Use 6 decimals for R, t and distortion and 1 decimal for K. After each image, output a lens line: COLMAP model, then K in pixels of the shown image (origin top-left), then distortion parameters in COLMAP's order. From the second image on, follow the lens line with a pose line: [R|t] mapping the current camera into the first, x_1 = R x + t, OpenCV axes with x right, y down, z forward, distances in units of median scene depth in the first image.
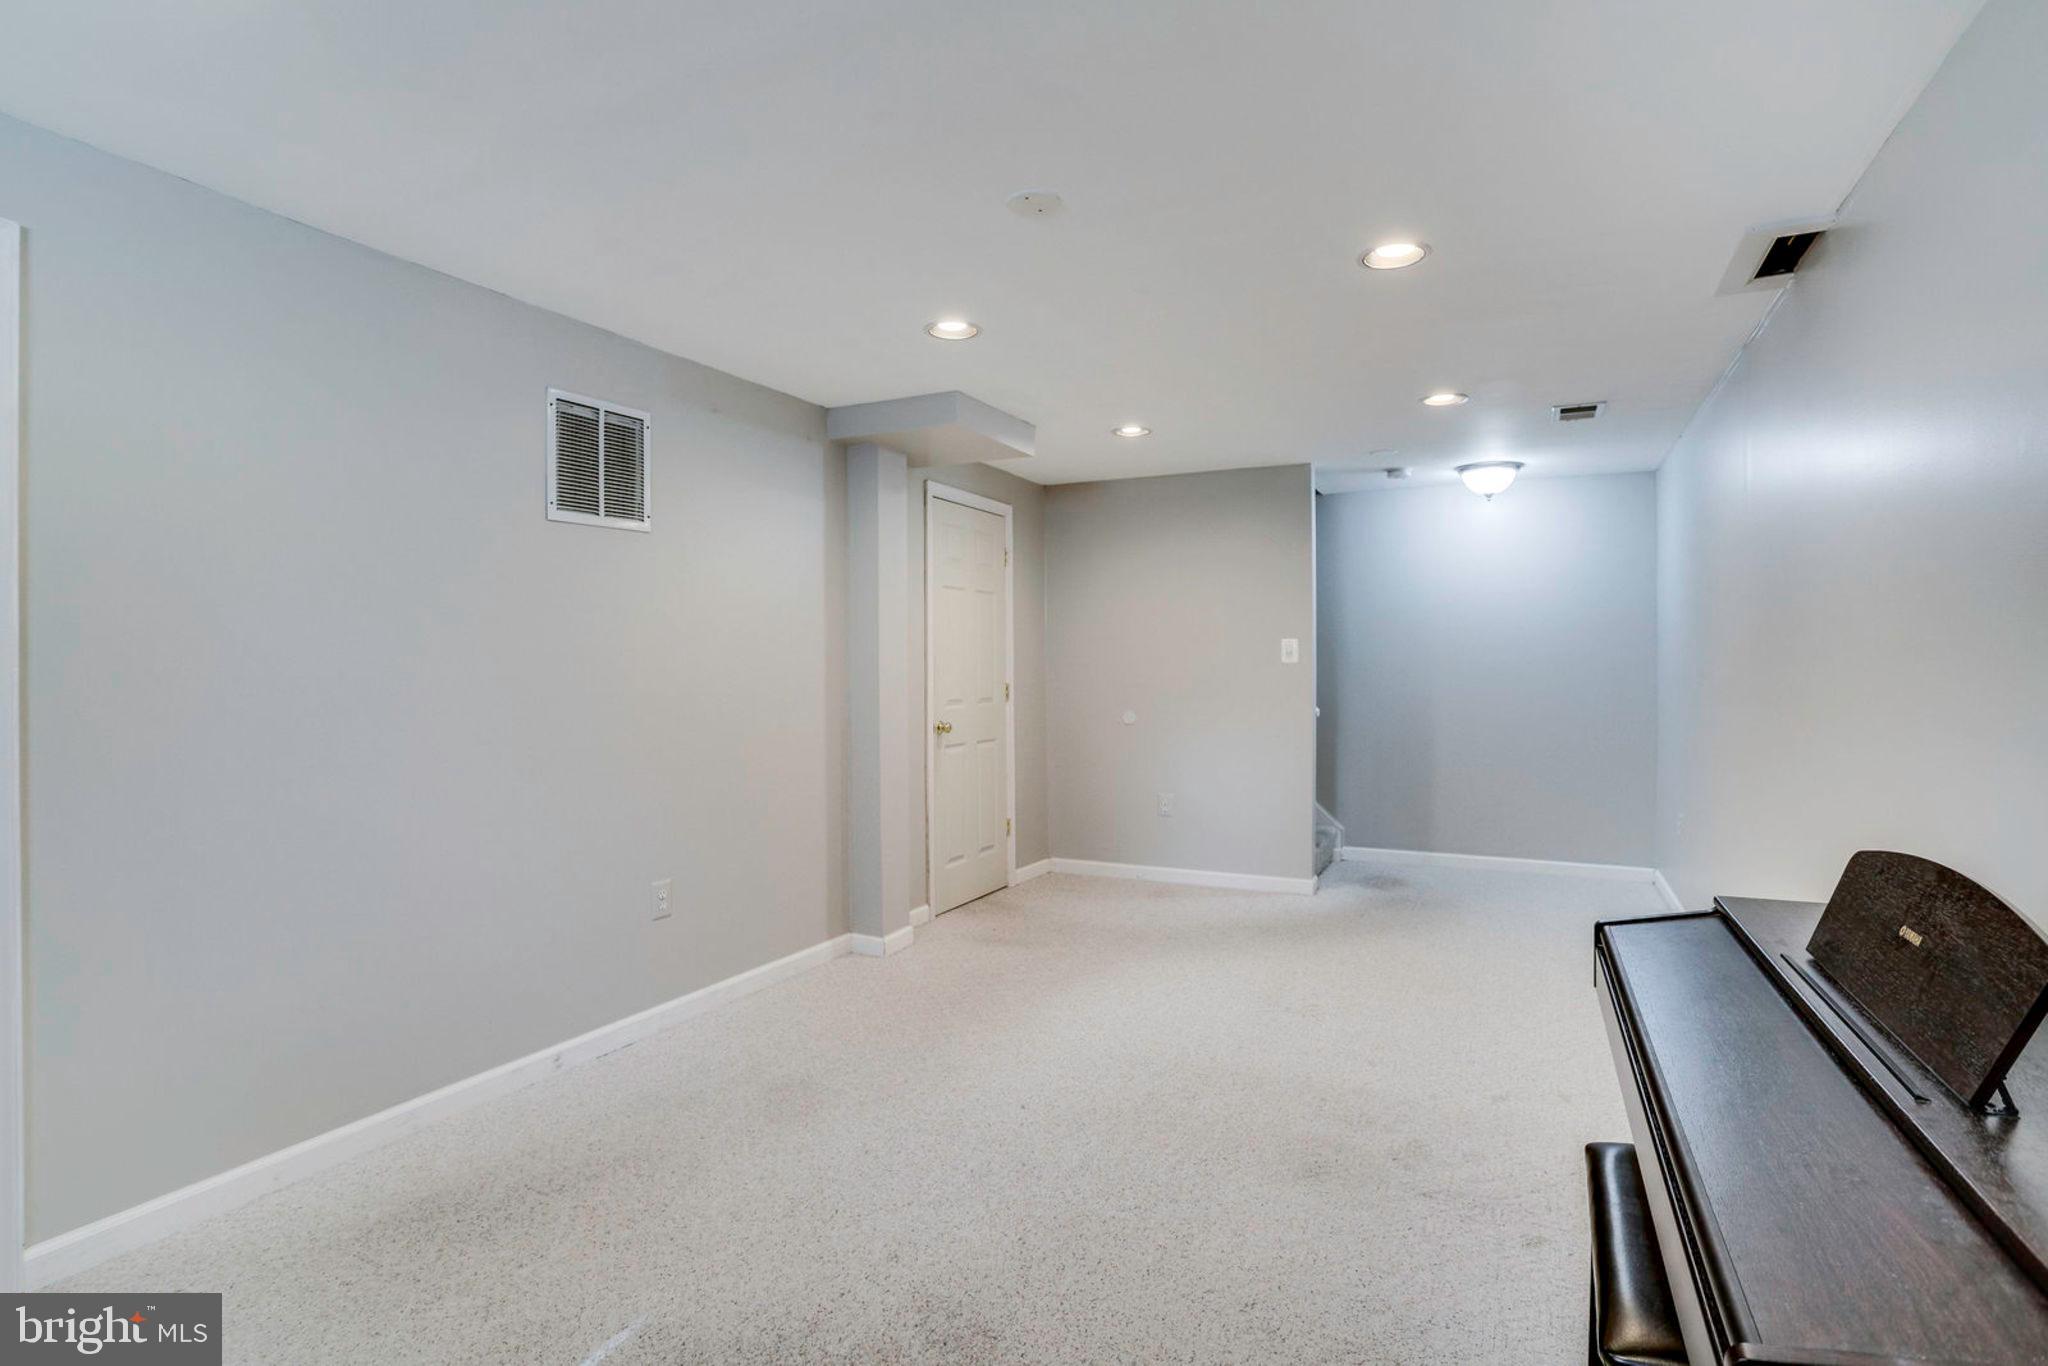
lens RADIAL K [[1008.6, 0, 1027.0], [0, 1008.6, 678.9], [0, 0, 1]] dist [-0.042413, 0.001690]
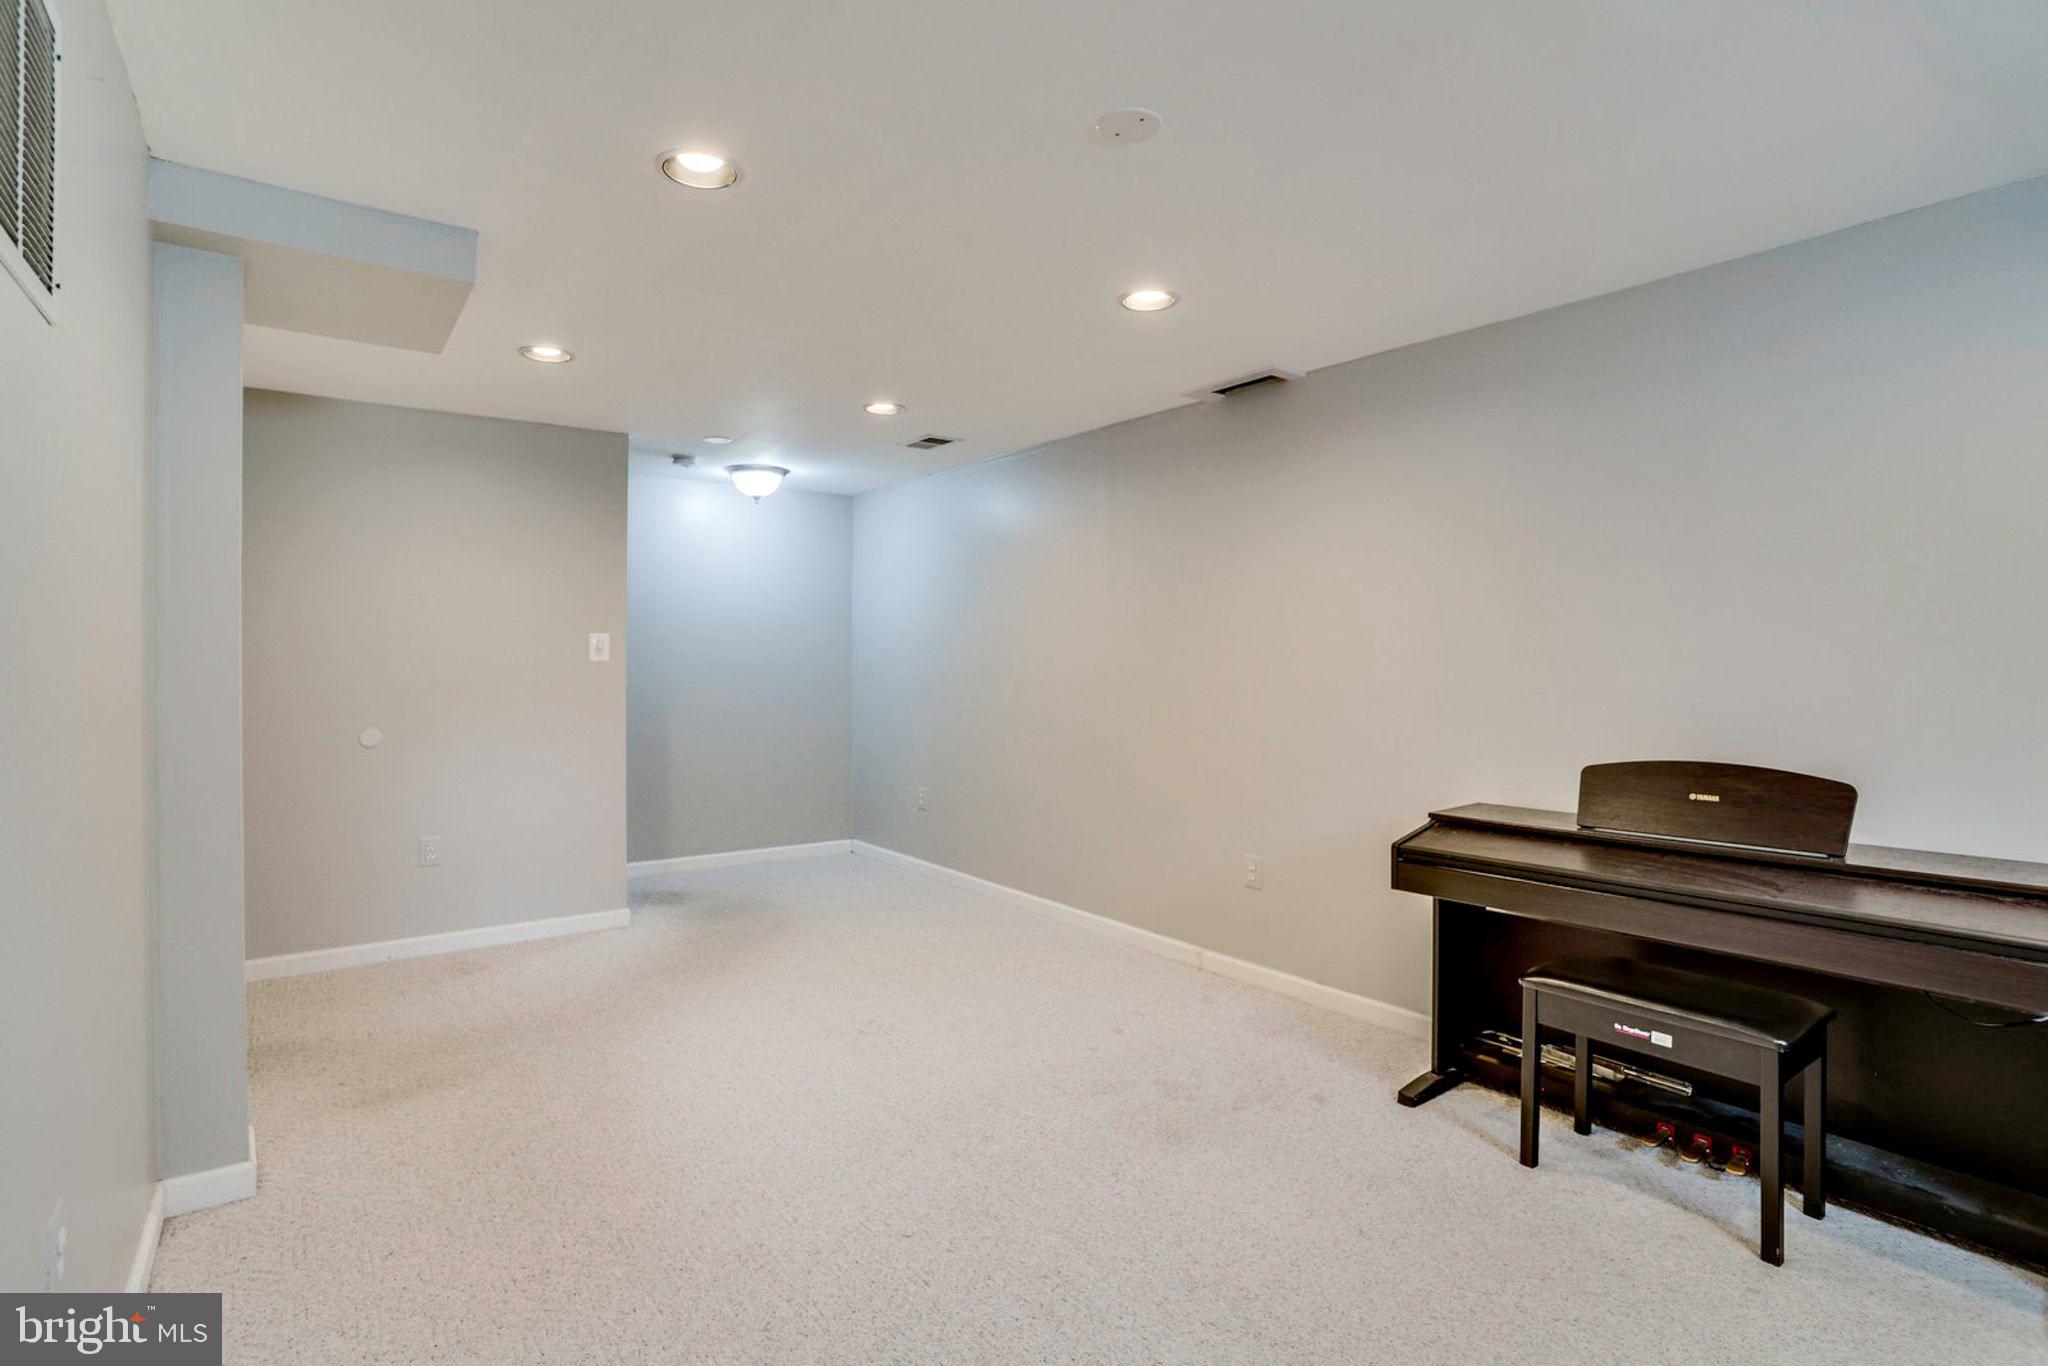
lens RADIAL K [[1008.6, 0, 1025.7], [0, 1008.6, 662.9], [0, 0, 1]] dist [-0.042413, 0.001690]
pose [[0.450598, -0.000329, 0.892727, -0.346707], [0.011438, 0.999920, -0.005405, -0.005934], [-0.892654, 0.012647, 0.450566, 0.298663]]
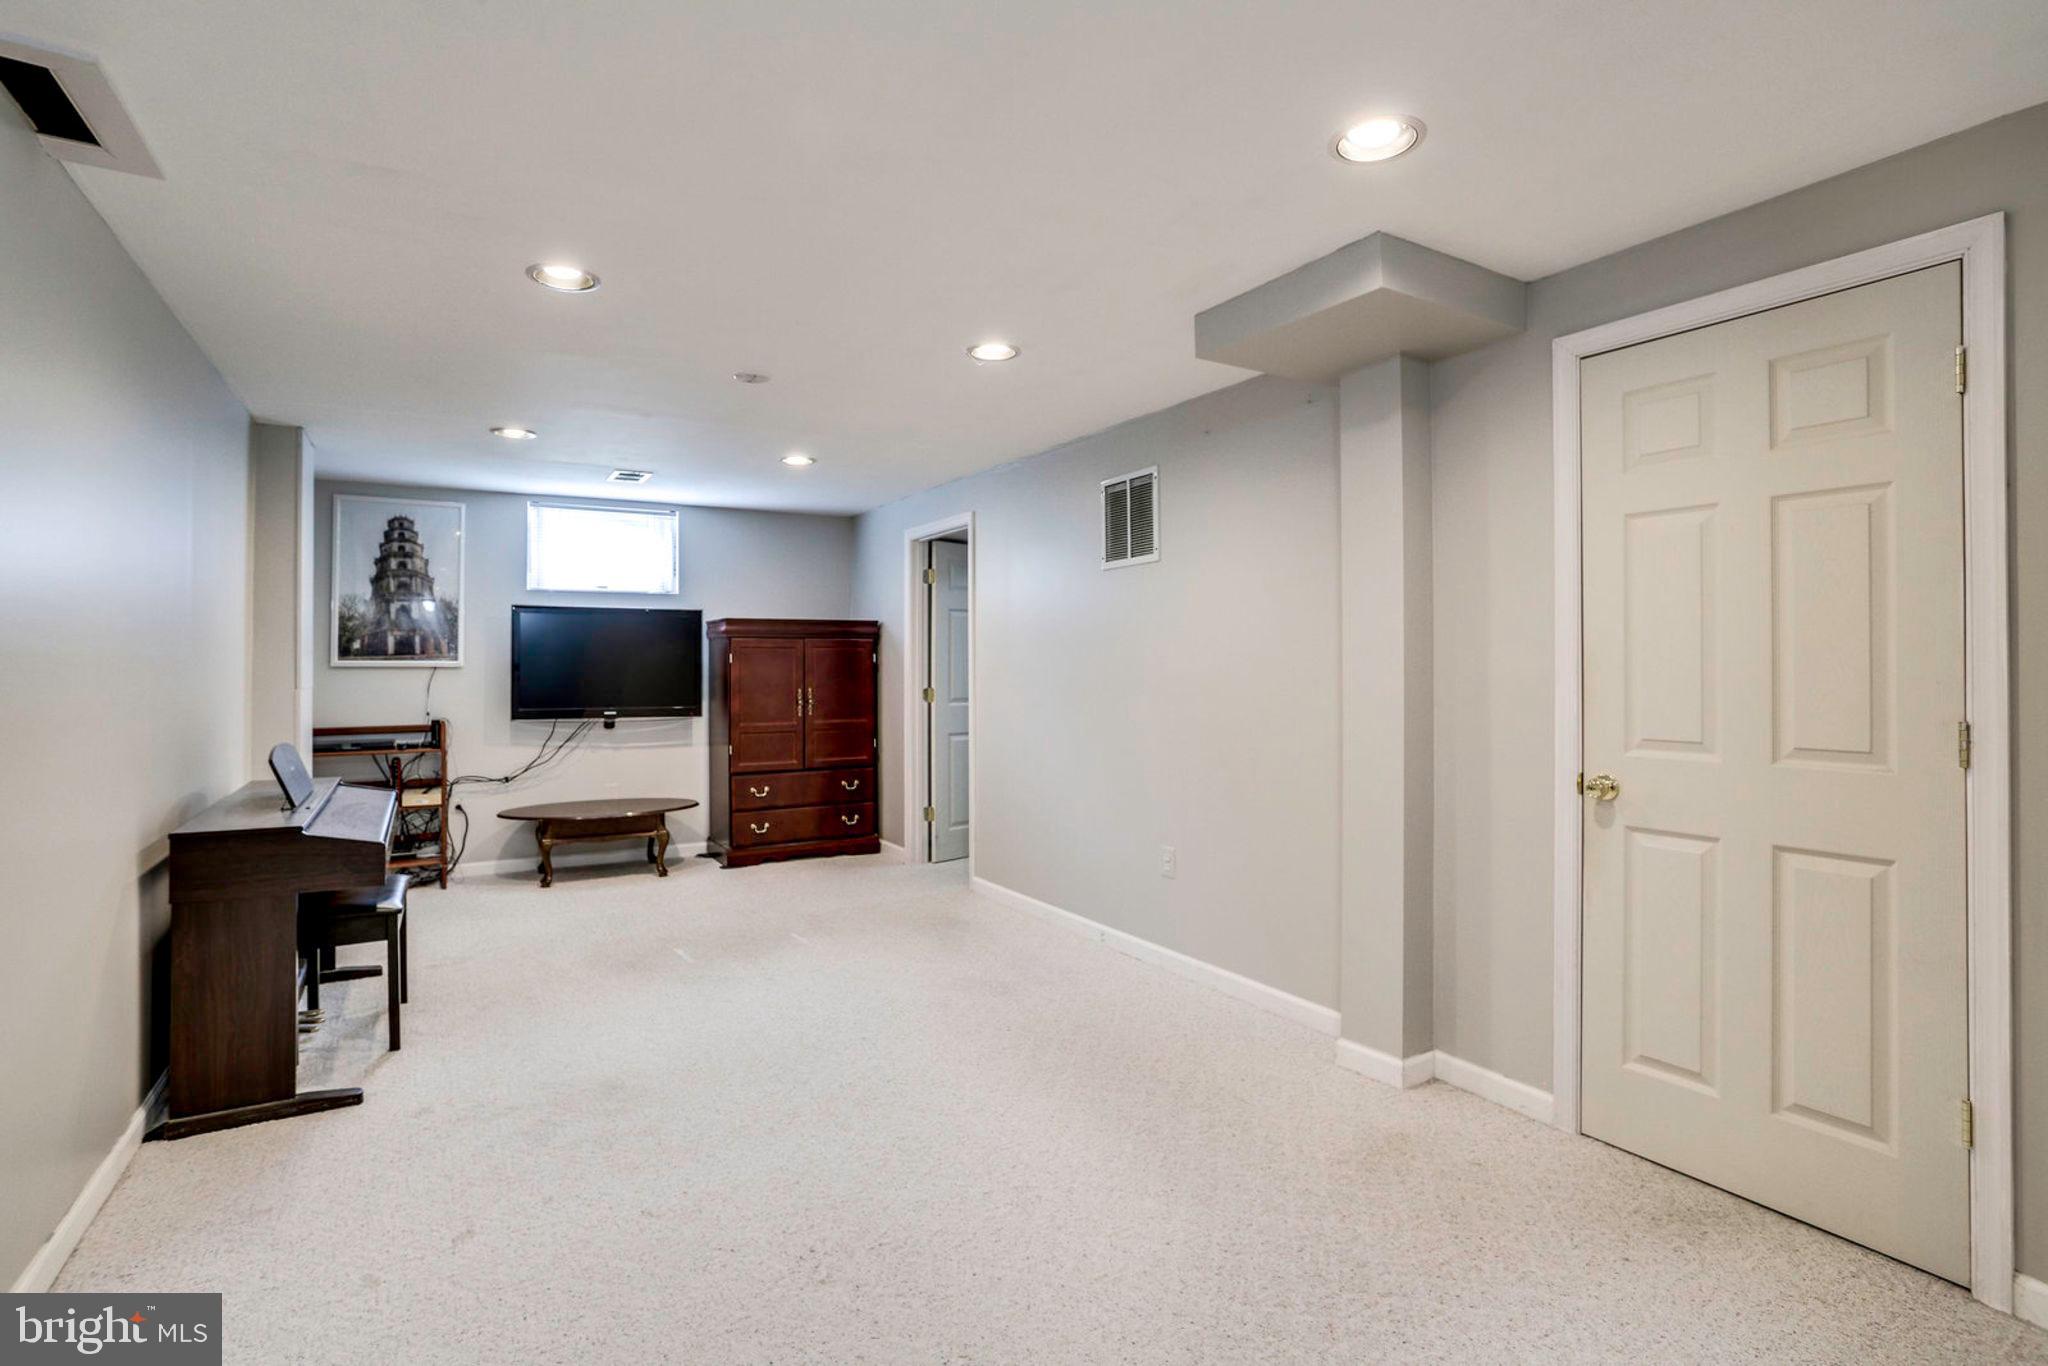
lens RADIAL K [[1008.6, 0, 1026.3], [0, 1008.6, 676.3], [0, 0, 1]] dist [-0.042413, 0.001690]
pose [[-0.548289, 0.008152, -0.836249, 0.467507], [-0.010252, 0.999812, 0.016468, -0.013305], [0.836226, 0.017602, -0.548102, 0.953713]]
